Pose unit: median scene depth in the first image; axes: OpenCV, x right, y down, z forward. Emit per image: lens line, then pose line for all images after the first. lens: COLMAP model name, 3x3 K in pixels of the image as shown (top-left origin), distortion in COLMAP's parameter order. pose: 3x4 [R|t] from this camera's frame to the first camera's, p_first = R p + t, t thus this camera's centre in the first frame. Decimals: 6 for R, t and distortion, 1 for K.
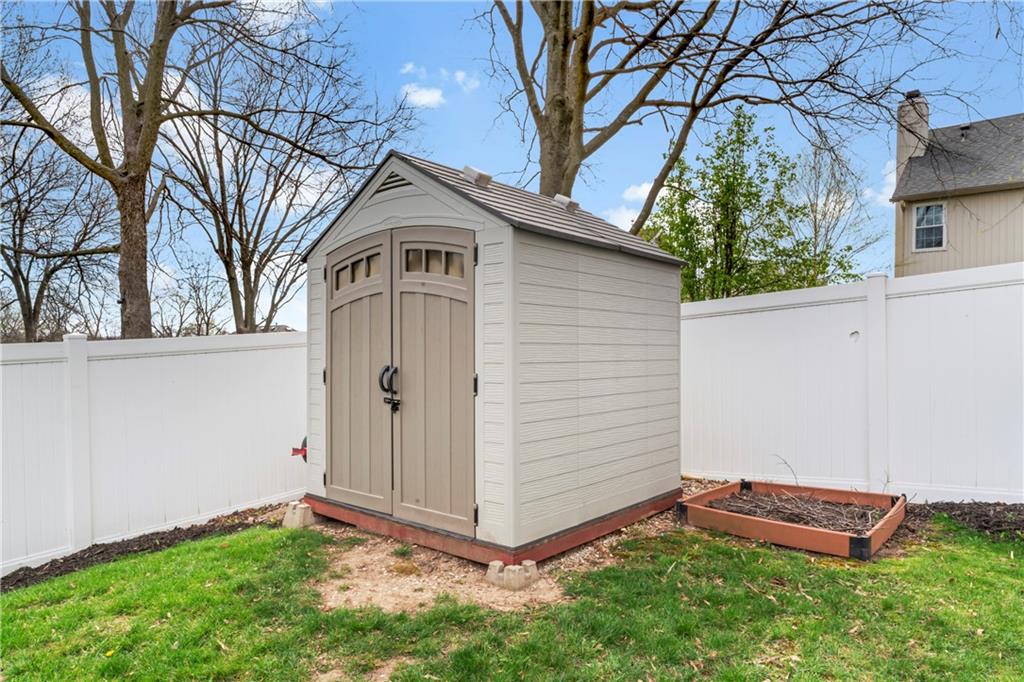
lens RADIAL K [[635.3, 0, 511.3], [0, 635.3, 343.9], [0, 0, 1]] dist [-0.001330, -0.001382]
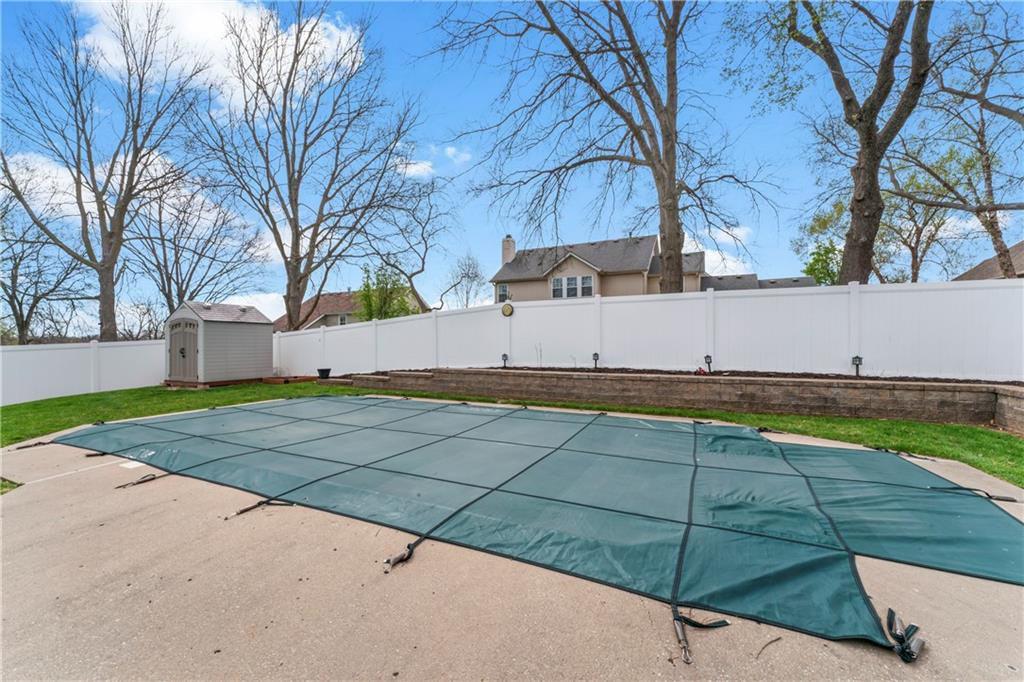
lens RADIAL K [[410.7, 0, 510.3], [0, 410.7, 341.3], [0, 0, 1]] dist [-0.001357, 0.000079]
pose [[0.968366, -0.000168, 0.249532, 0.212677], [0.000908, 0.999996, -0.002852, -0.000394], [-0.249531, 0.002988, 0.968362, -0.383334]]
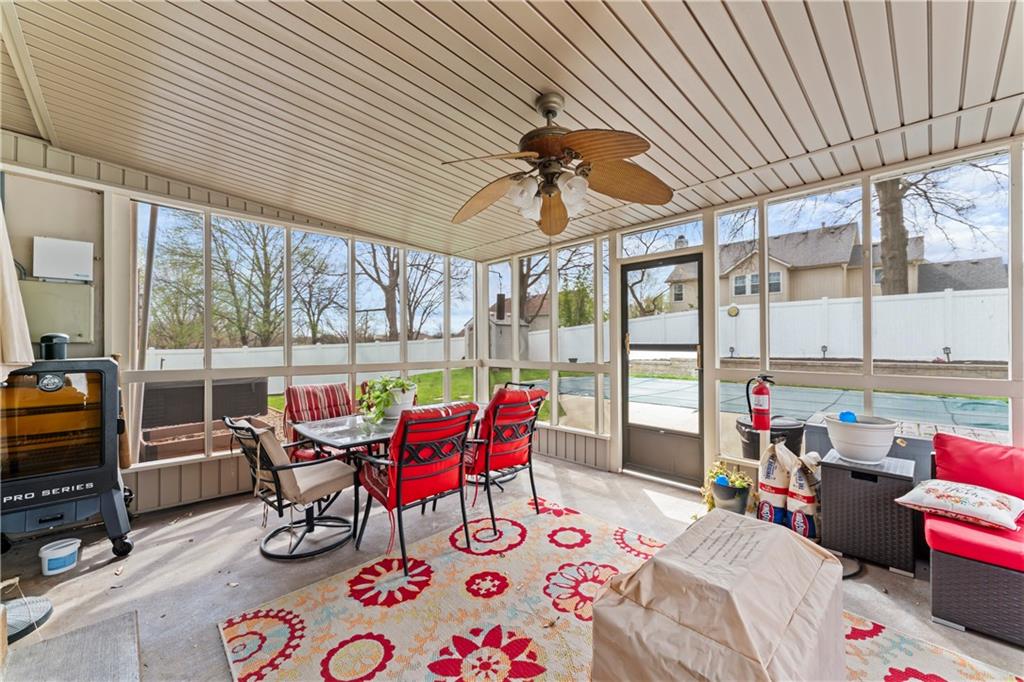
lens RADIAL K [[410.7, 0, 507.0], [0, 410.7, 341.2], [0, 0, 1]] dist [-0.001357, 0.000079]
pose [[0.996286, -0.003865, -0.086017, 0.078527], [0.003930, 0.999992, 0.000582, 0.002610], [0.086014, -0.000918, 0.996294, -0.514683]]
